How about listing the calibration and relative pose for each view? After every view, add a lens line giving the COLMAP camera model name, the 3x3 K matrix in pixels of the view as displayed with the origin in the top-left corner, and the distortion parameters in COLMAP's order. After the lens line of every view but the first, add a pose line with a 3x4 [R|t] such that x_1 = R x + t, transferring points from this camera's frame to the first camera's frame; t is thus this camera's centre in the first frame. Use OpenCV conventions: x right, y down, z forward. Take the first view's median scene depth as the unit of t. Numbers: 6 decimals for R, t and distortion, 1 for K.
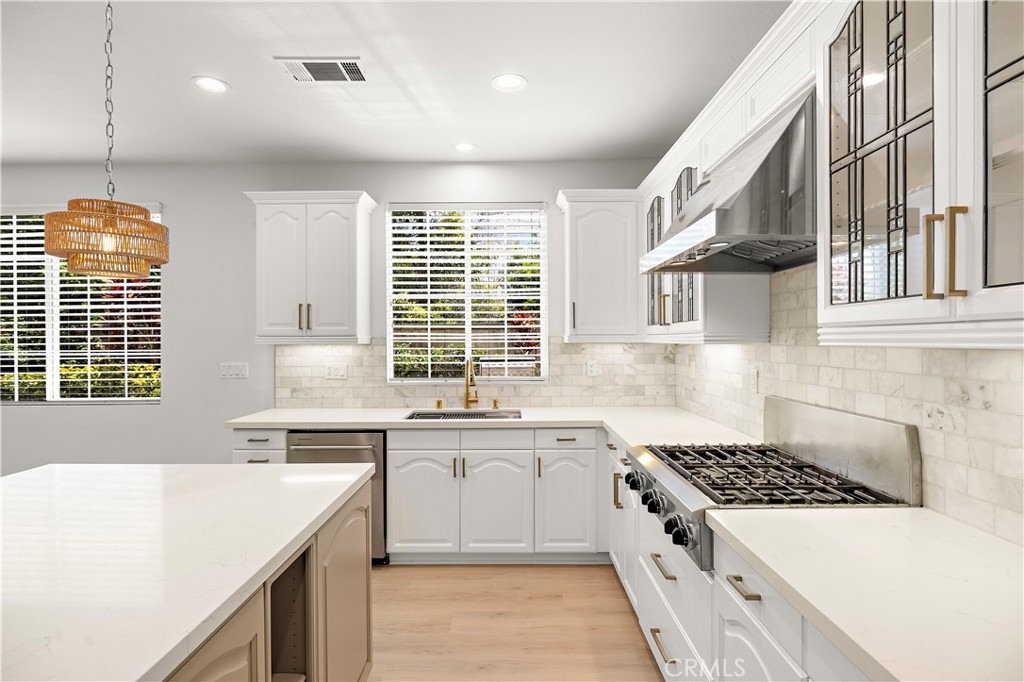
lens RADIAL K [[546.0, 0, 507.2], [0, 546.0, 340.7], [0, 0, 1]] dist [0.002677, 0.001002]
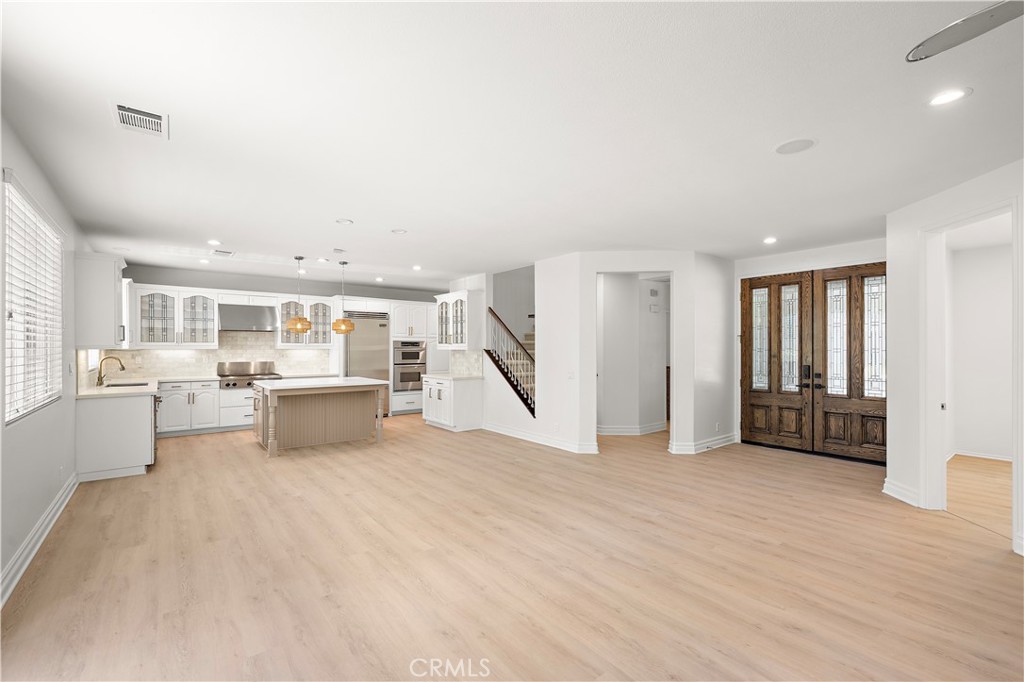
lens RADIAL K [[439.9, 0, 507.5], [0, 439.9, 350.0], [0, 0, 1]] dist [0.006204, -0.001445]
pose [[-0.624016, 0.000370, 0.781412, -2.198308], [0.003231, 0.999993, 0.002107, 0.009030], [-0.781405, 0.003840, -0.624012, 0.914635]]
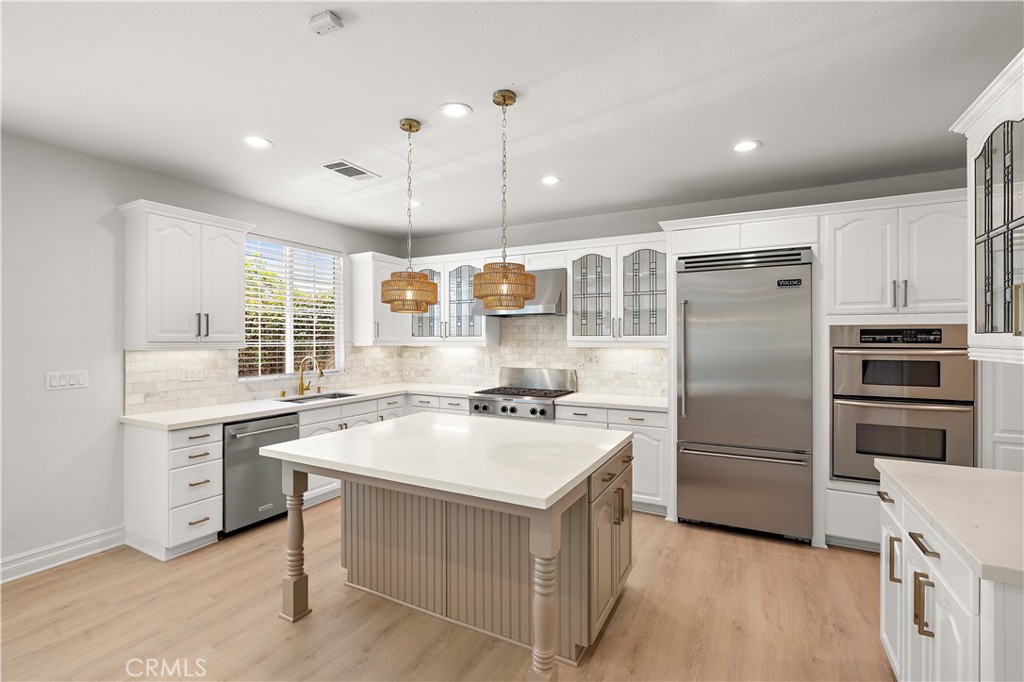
lens RADIAL K [[456.7, 0, 511.4], [0, 456.7, 338.8], [0, 0, 1]] dist [-0.007146, 0.002026]
pose [[0.459877, 0.005833, 0.887963, -0.901546], [-0.000980, 0.999981, -0.006061, -0.010856], [-0.887982, 0.001917, 0.459875, 0.006844]]
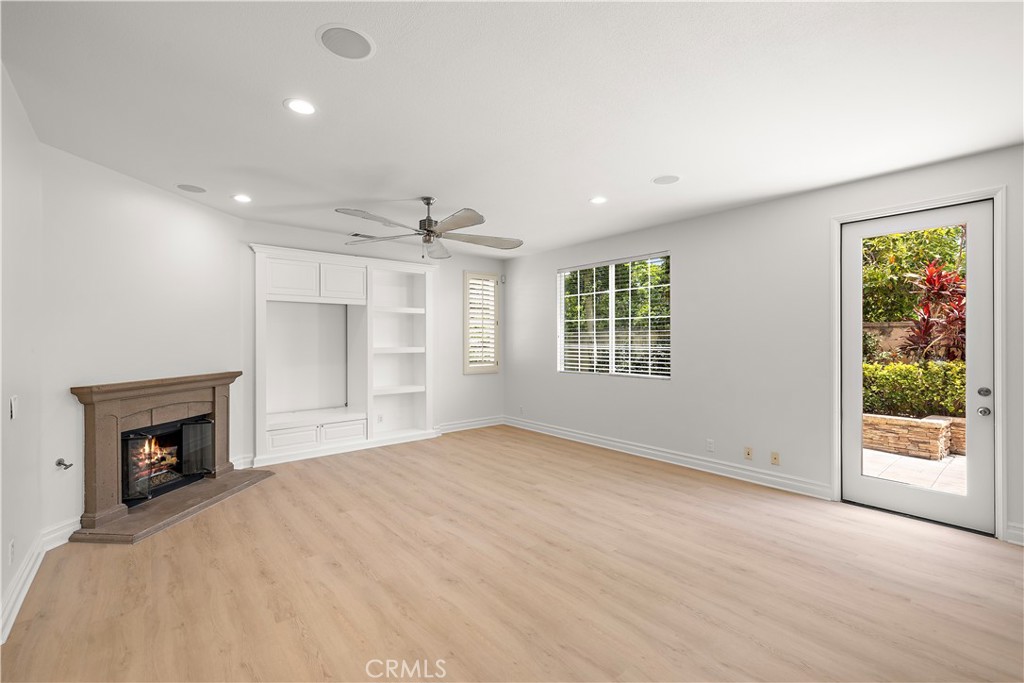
lens RADIAL K [[439.9, 0, 509.7], [0, 439.9, 337.4], [0, 0, 1]] dist [0.006204, -0.001445]
pose [[0.648692, -0.000398, -0.761051, -1.379613], [-0.003701, 0.999986, -0.003677, 0.009963], [0.761042, 0.005202, 0.648682, -0.153635]]
